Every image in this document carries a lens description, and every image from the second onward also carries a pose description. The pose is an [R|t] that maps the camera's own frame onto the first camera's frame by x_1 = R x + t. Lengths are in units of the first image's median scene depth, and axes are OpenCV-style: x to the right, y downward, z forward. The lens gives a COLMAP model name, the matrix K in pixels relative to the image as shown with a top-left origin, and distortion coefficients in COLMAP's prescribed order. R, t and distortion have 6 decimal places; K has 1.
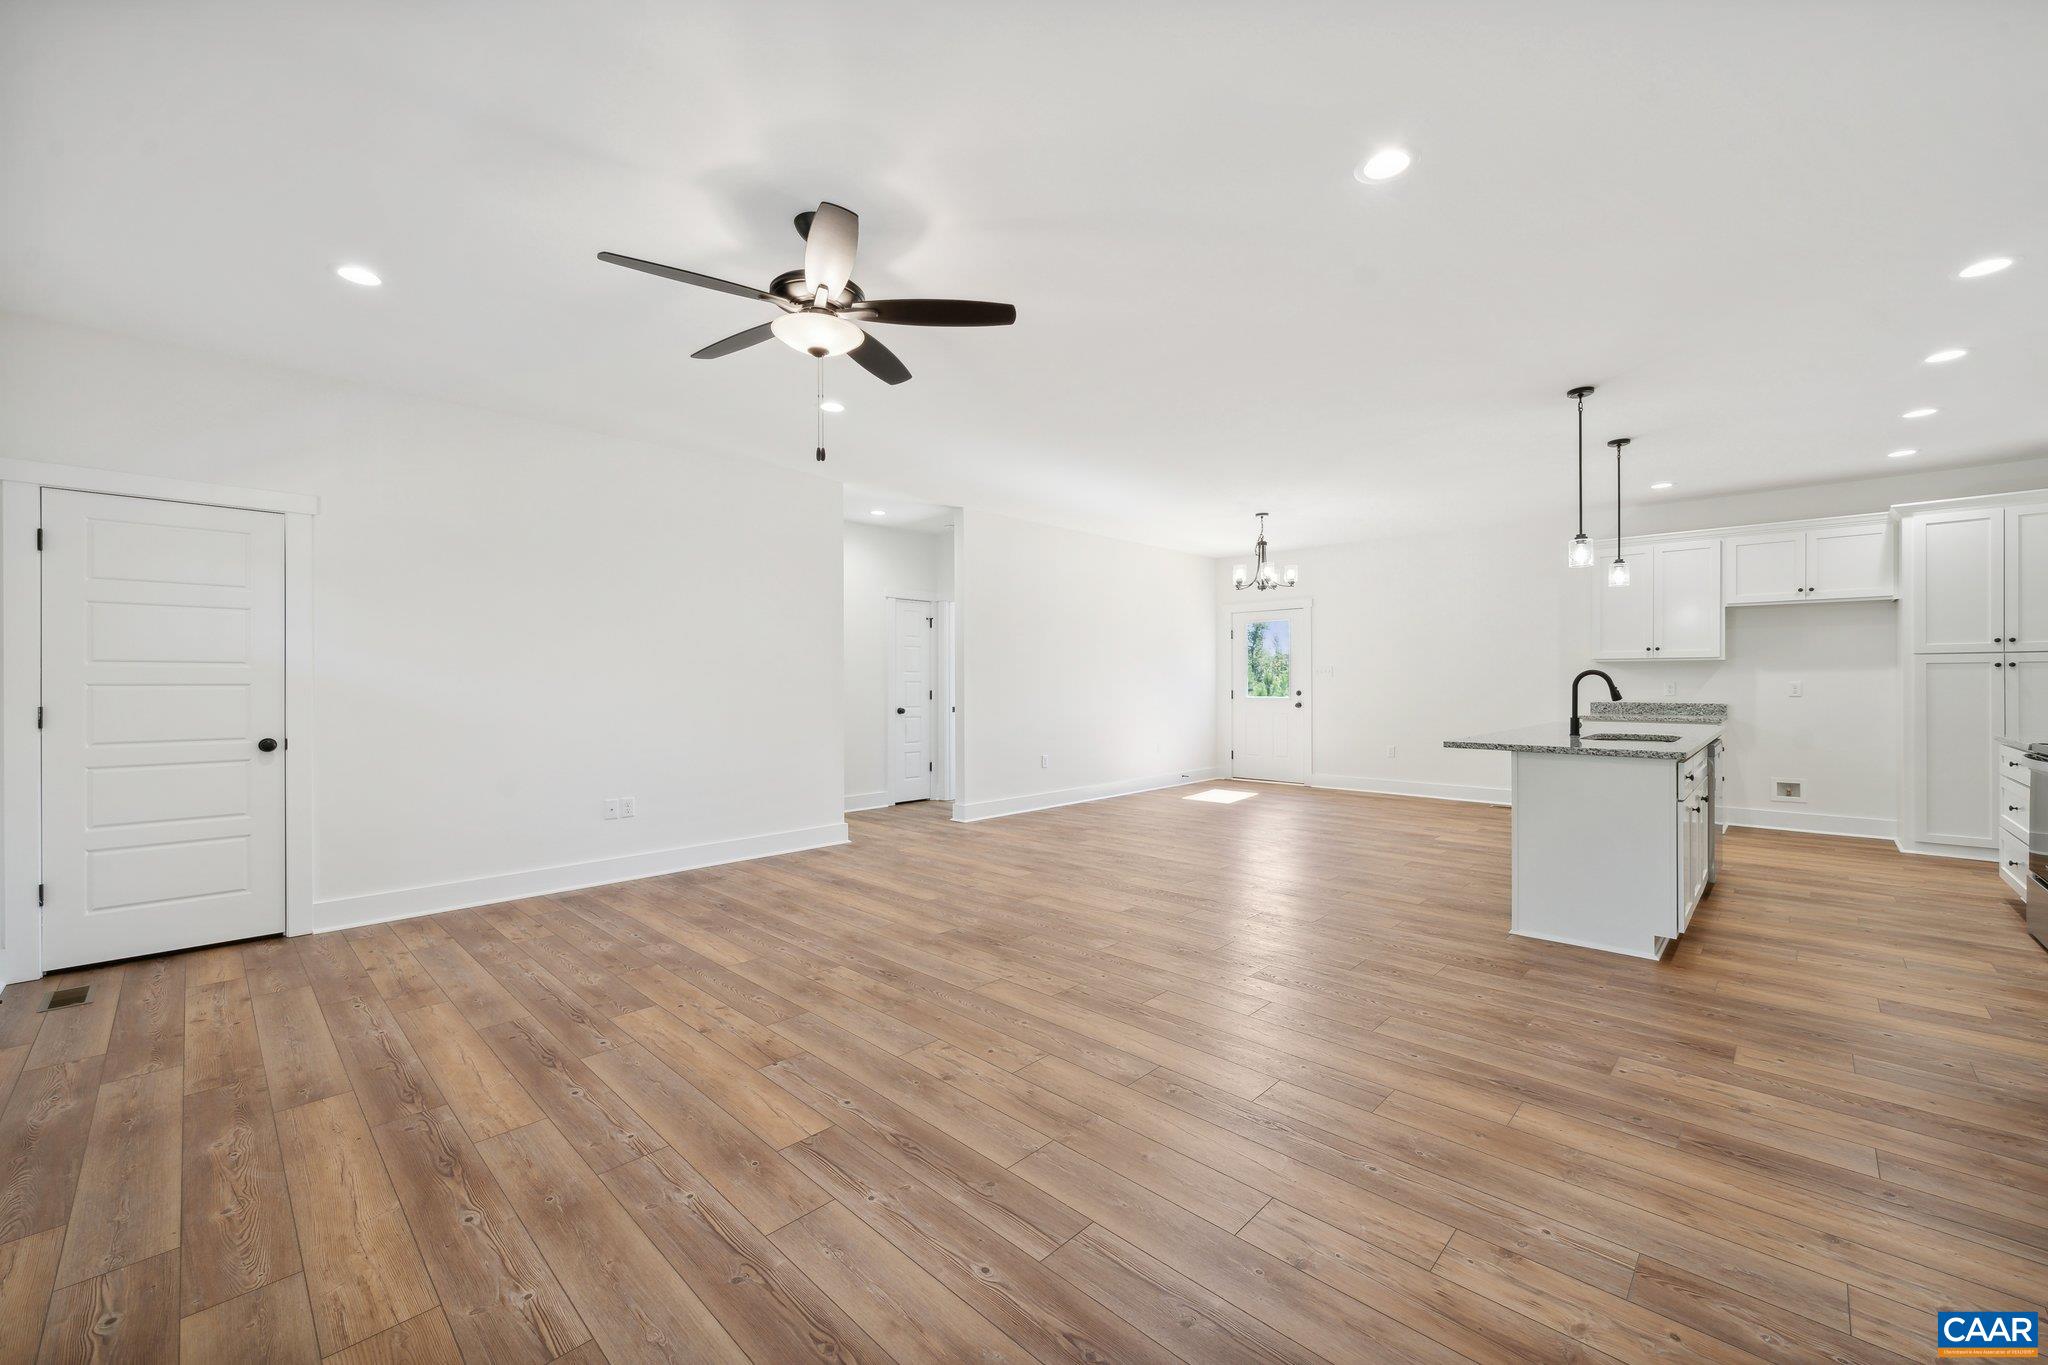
lens RADIAL K [[803.8, 0, 1024.7], [0, 803.8, 683.6], [0, 0, 1]] dist [-0.000315, -0.000004]
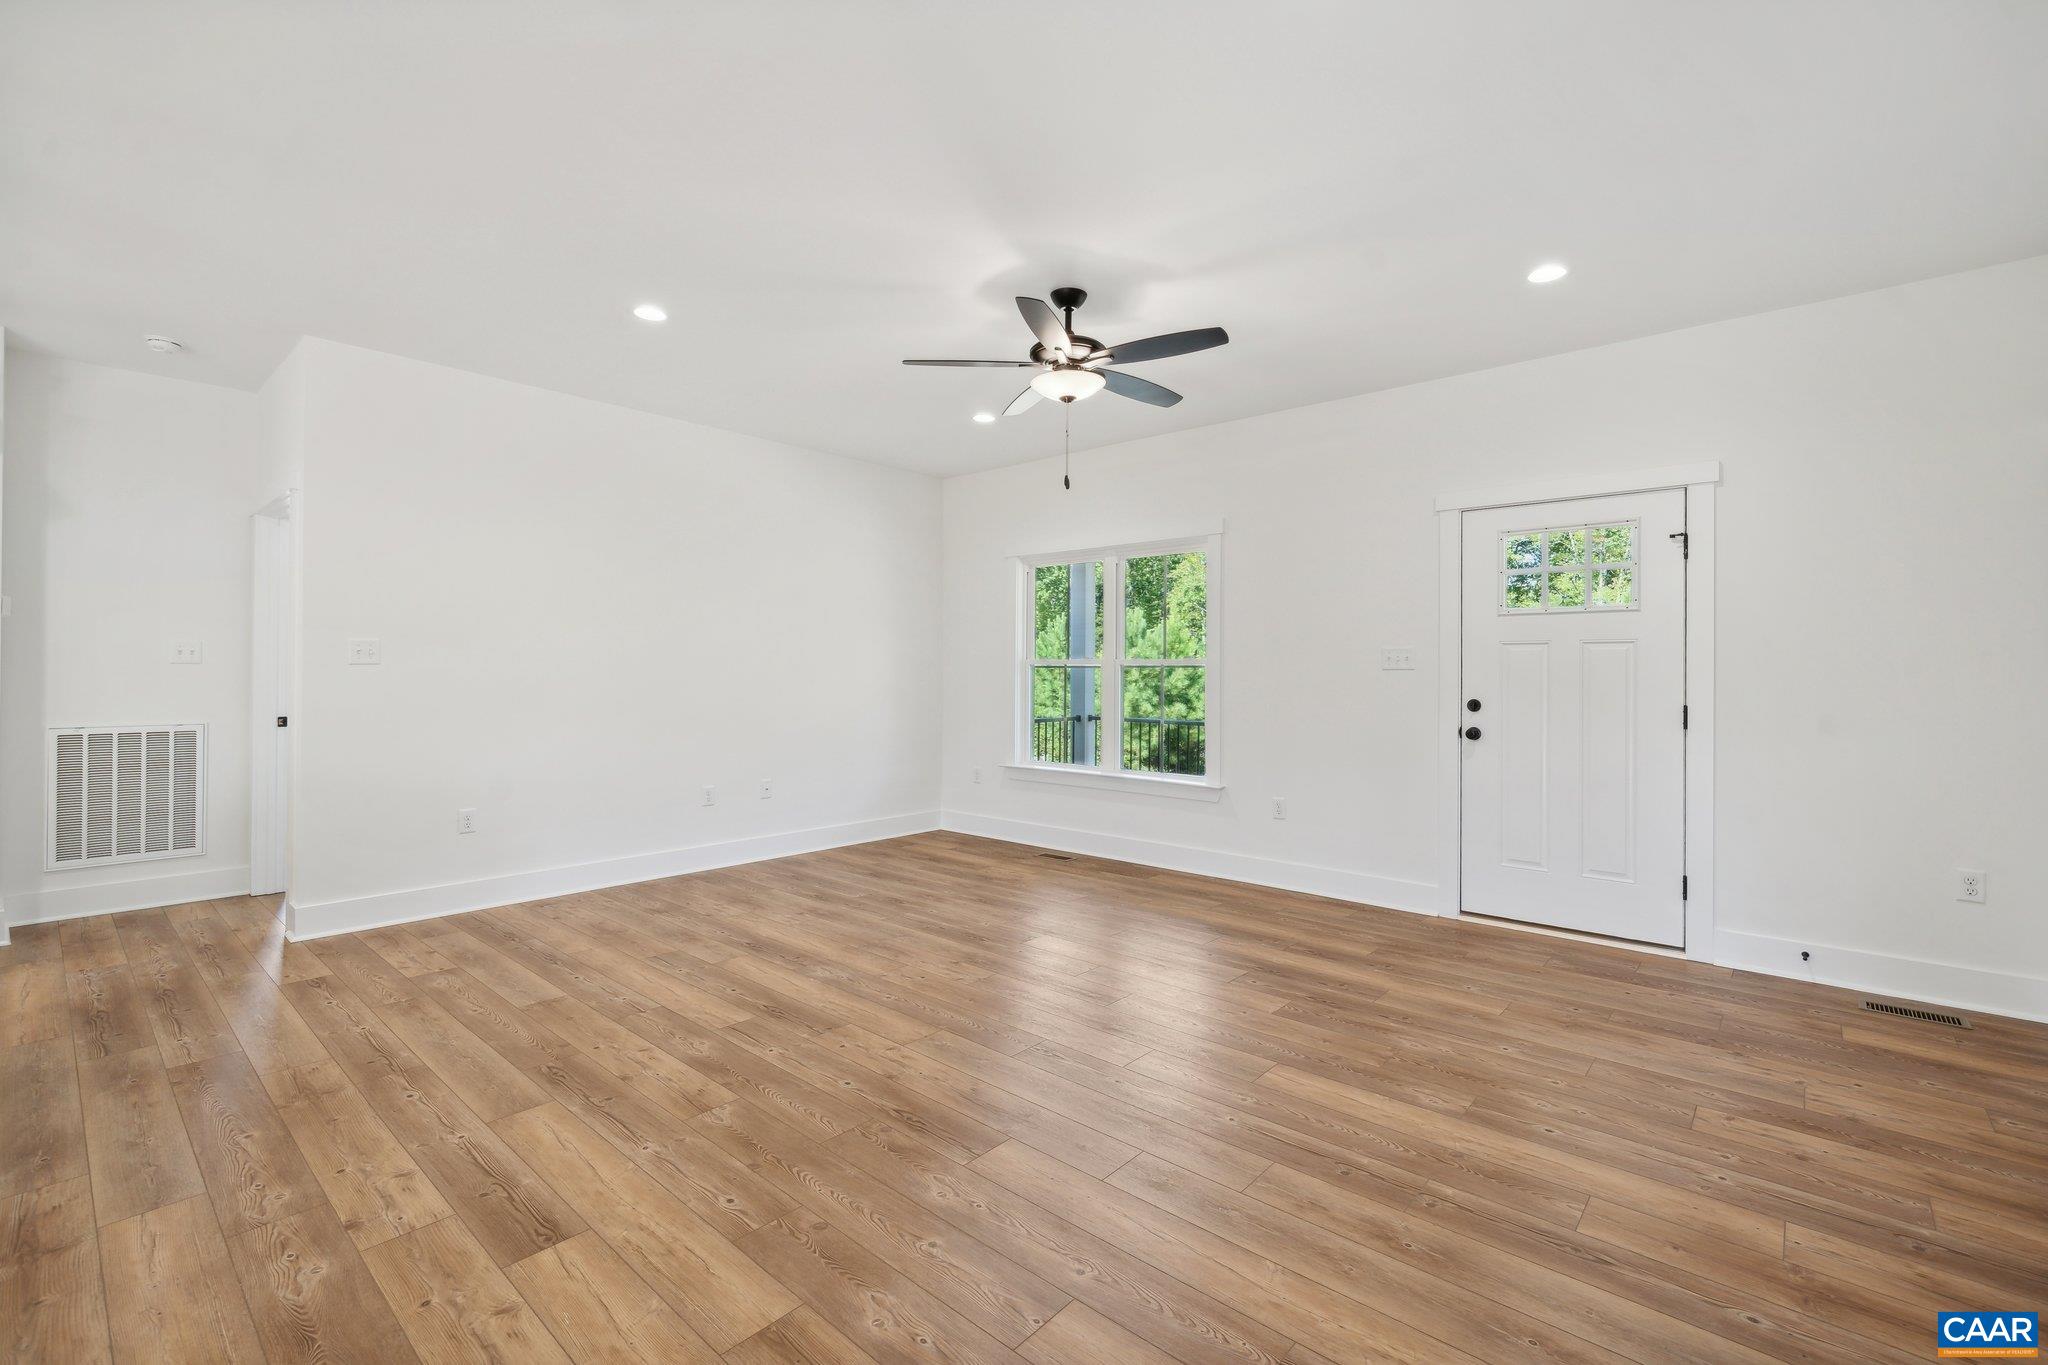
lens RADIAL K [[906.6, 0, 1023.6], [0, 906.6, 670.7], [0, 0, 1]] dist [-0.000984, 0.000030]
pose [[-0.999448, -0.001370, -0.033179, -0.125323], [-0.001304, 0.999997, -0.002004, -0.002850], [0.033182, -0.001959, -0.999447, 1.999767]]
